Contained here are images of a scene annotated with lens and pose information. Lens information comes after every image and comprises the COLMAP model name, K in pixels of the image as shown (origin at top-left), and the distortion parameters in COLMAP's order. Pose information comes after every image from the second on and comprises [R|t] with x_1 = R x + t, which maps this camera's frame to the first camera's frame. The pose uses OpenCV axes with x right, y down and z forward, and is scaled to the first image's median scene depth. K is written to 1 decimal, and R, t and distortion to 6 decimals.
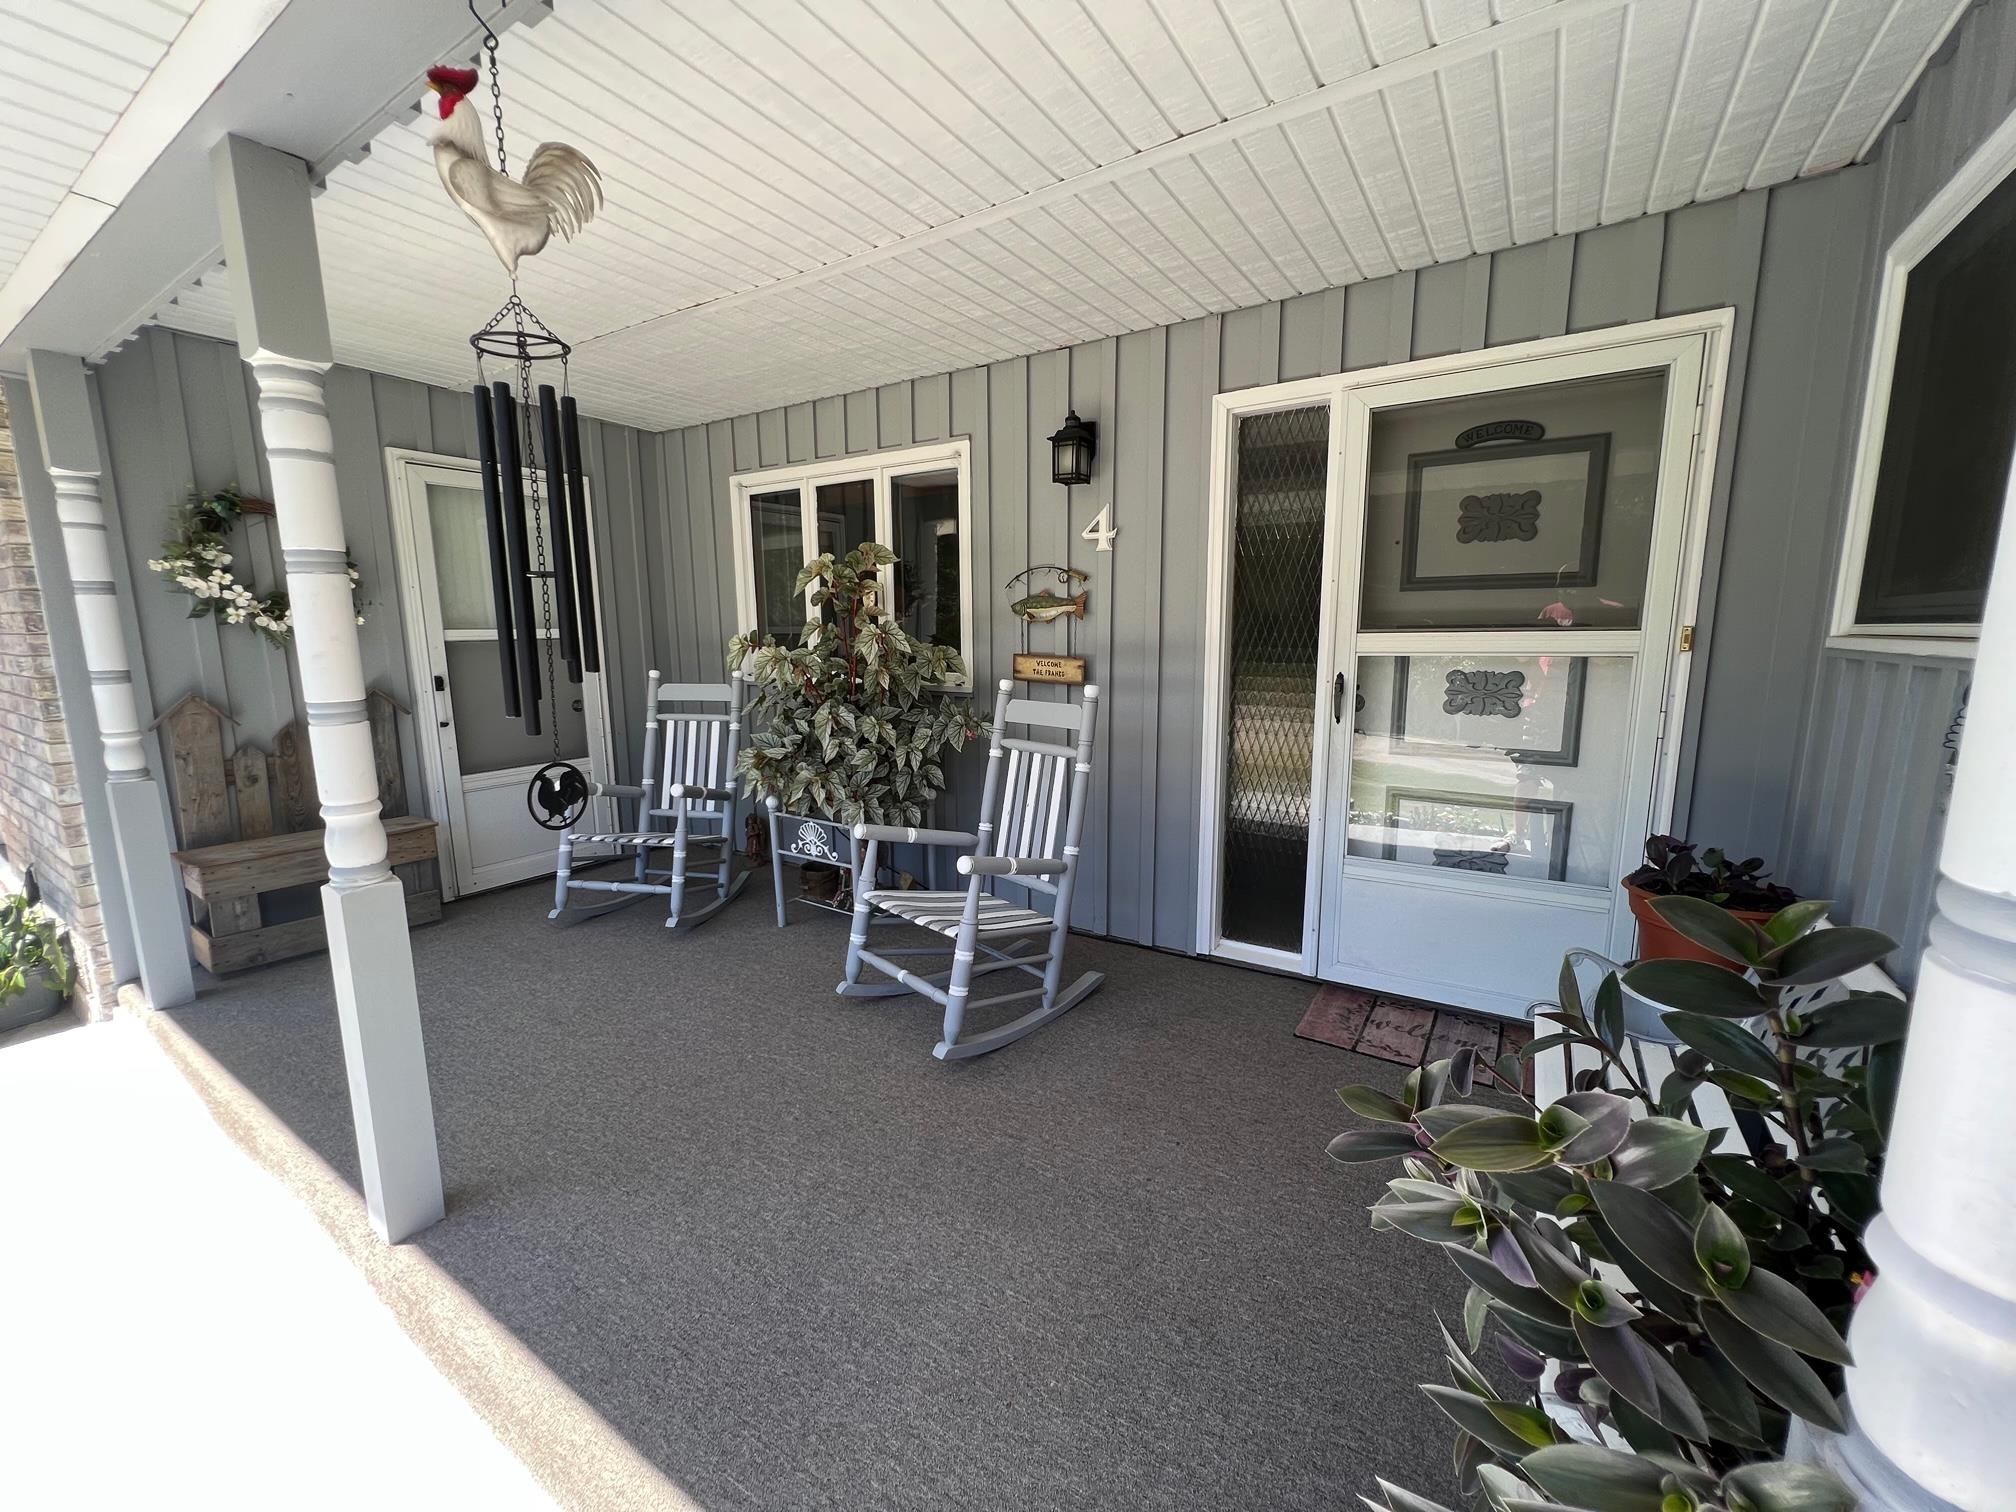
lens RADIAL K [[811.0, 0, 1008.0], [0, 811.0, 756.0], [0, 0, 1]] dist [-0.001585, 0.000042]
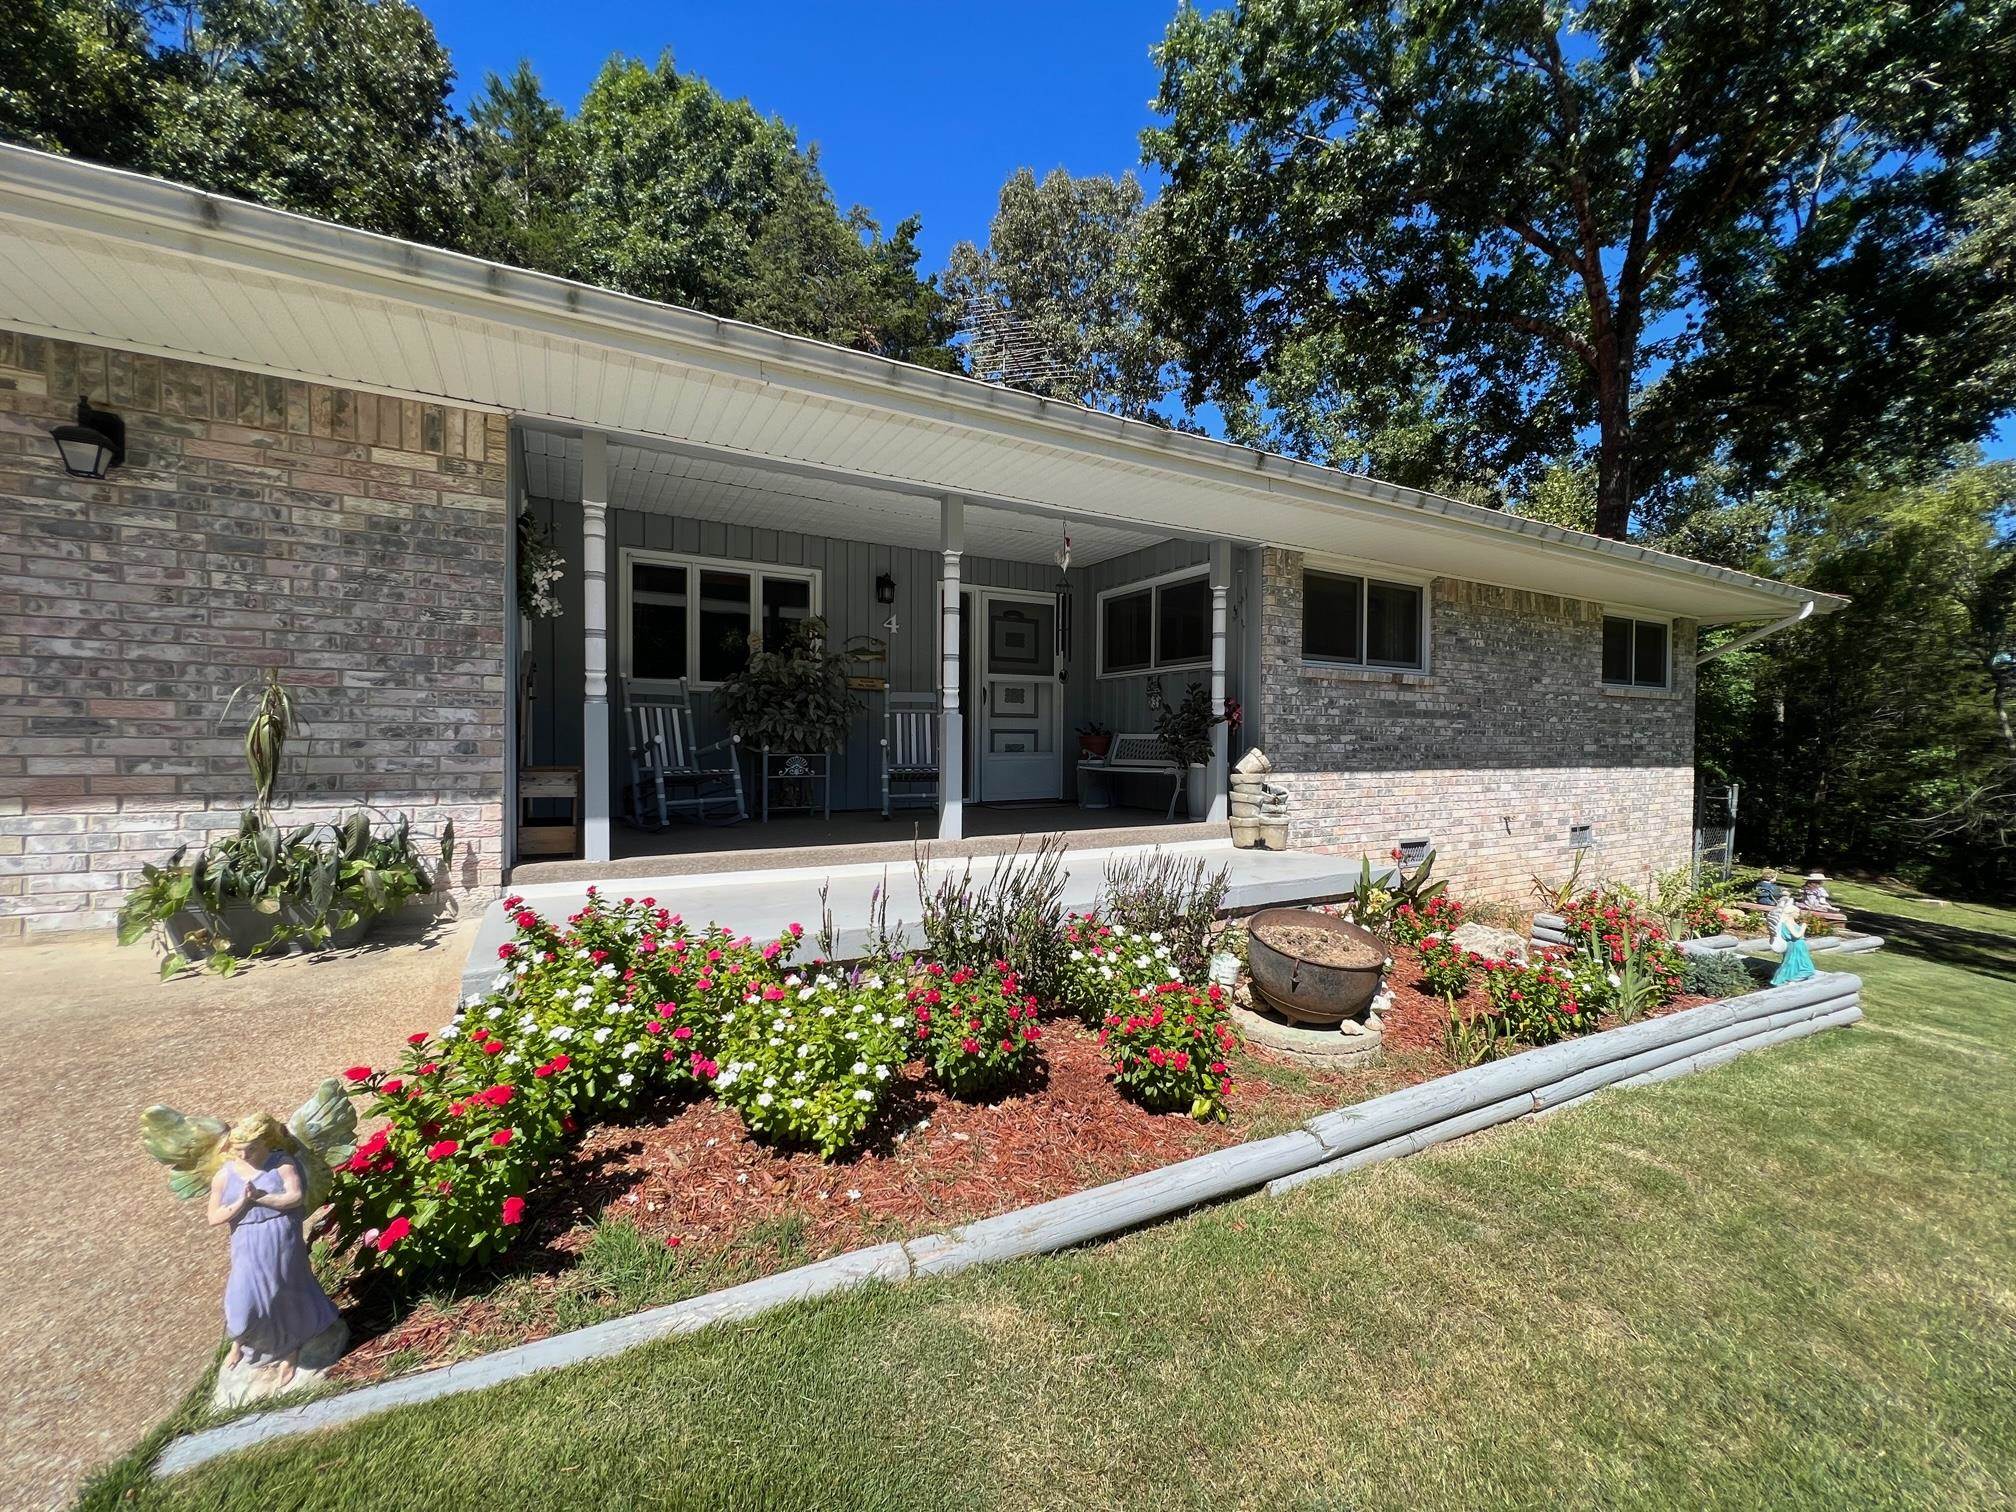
lens RADIAL K [[811.0, 0, 1008.0], [0, 811.0, 756.0], [0, 0, 1]] dist [-0.001585, 0.000042]
pose [[0.470593, -0.009499, 0.882299, -1.704305], [0.126792, 0.990292, -0.056966, 0.256359], [-0.873193, 0.138676, 0.467229, -0.302420]]
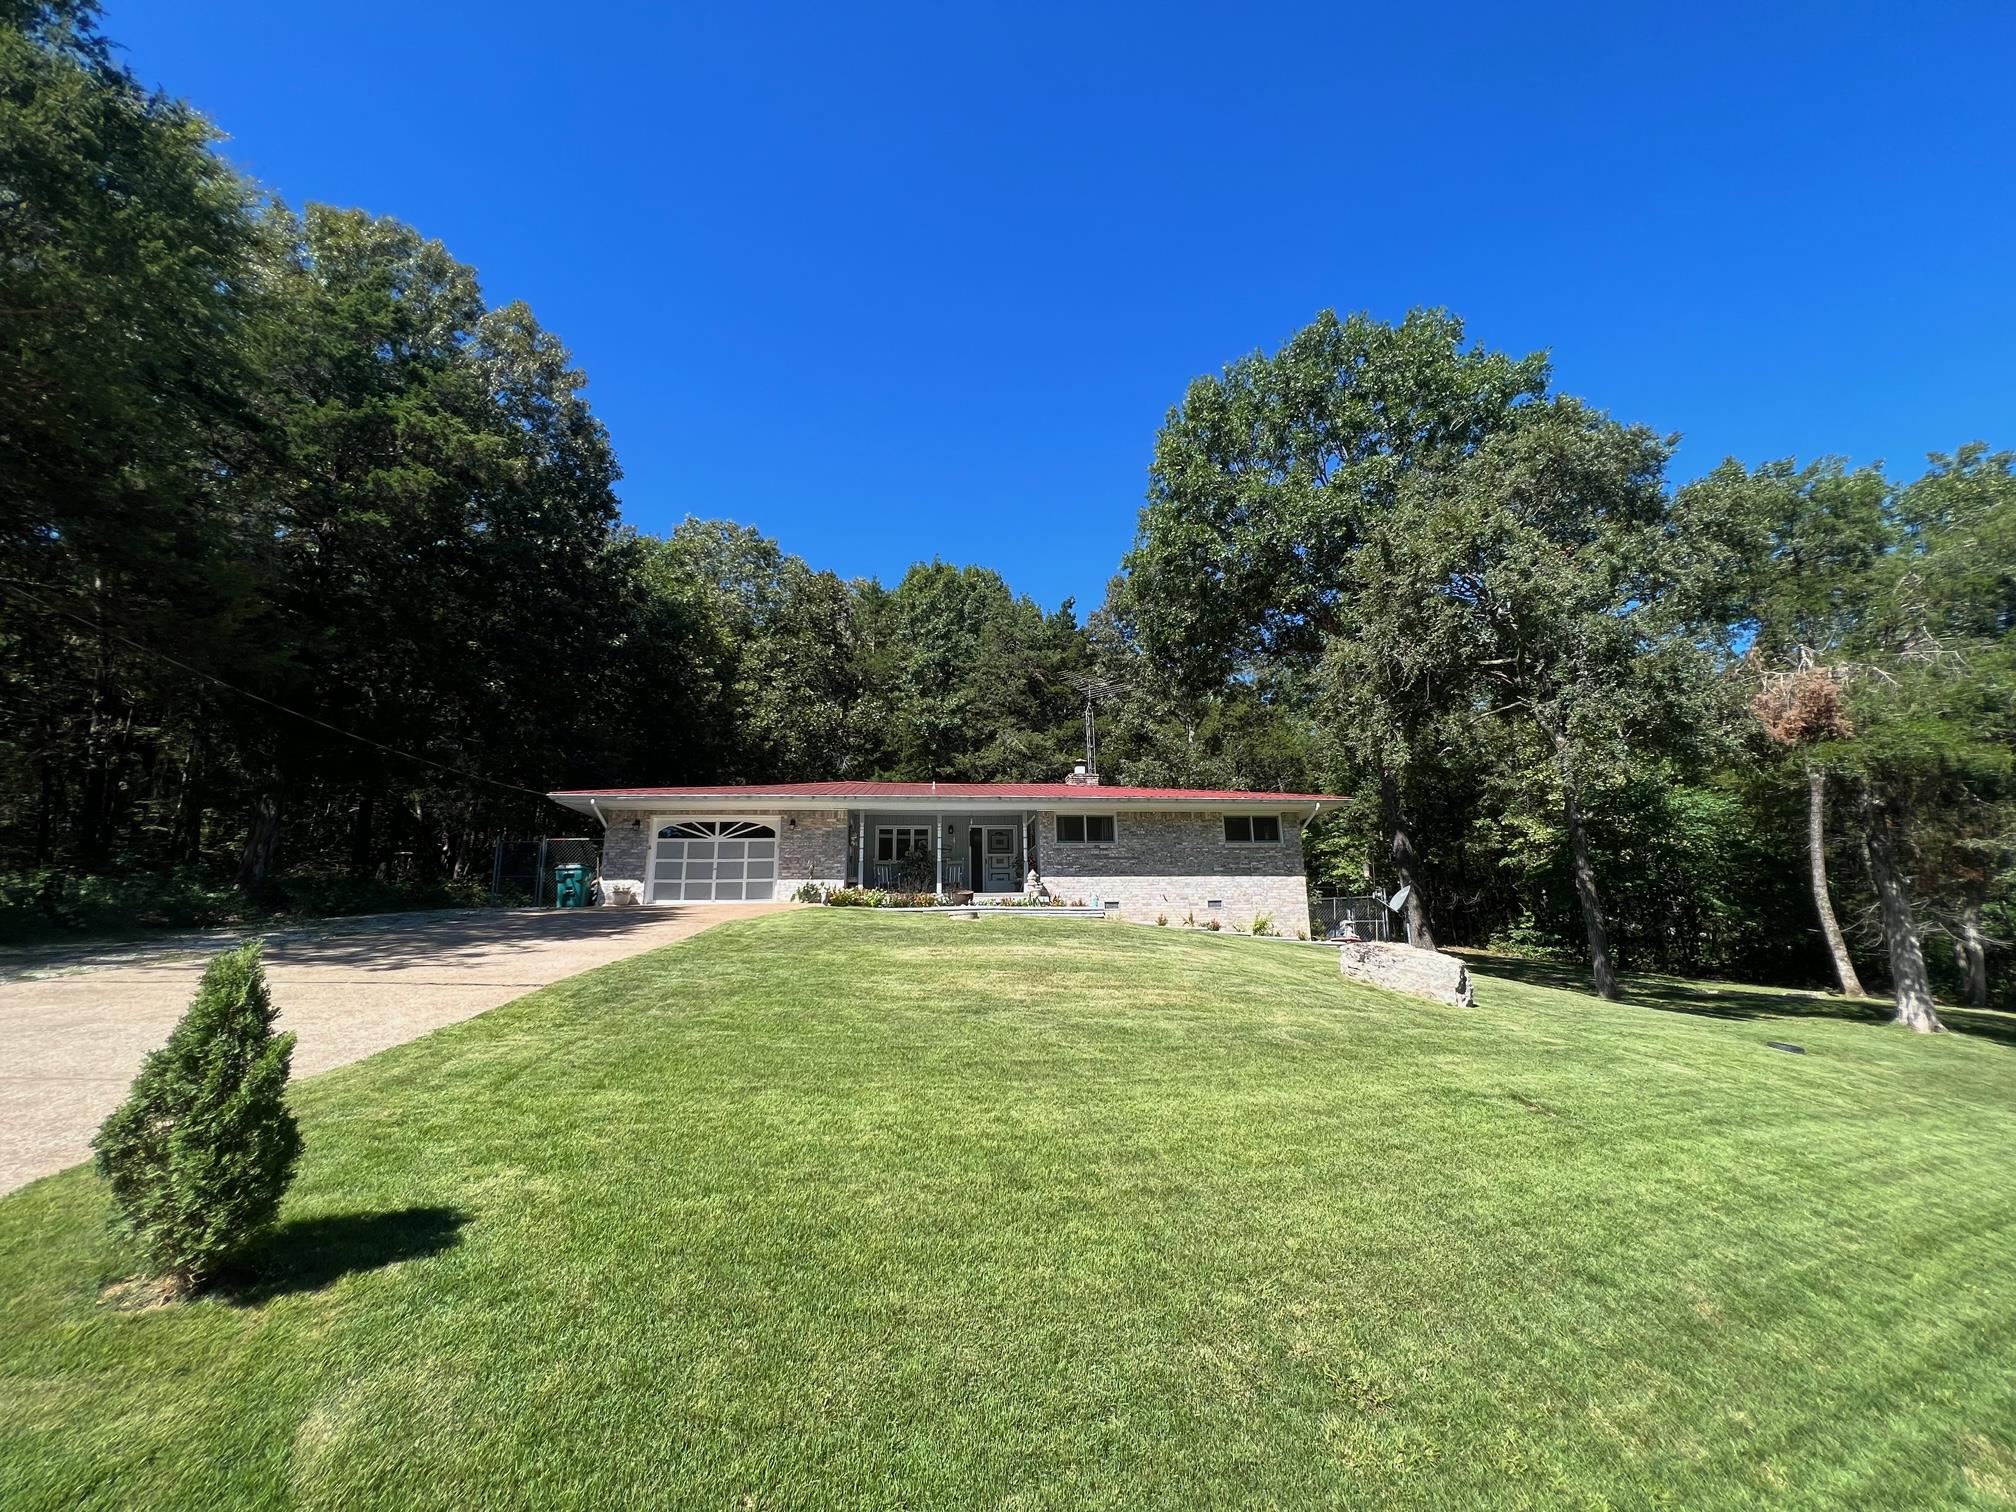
lens RADIAL K [[811.0, 0, 1008.0], [0, 811.0, 756.0], [0, 0, 1]] dist [-0.001585, 0.000042]
pose [[0.769645, 0.138545, 0.623259, -4.035746], [0.109830, 0.932893, -0.342999, 1.525846], [-0.628955, 0.332440, 0.702780, -4.547200]]
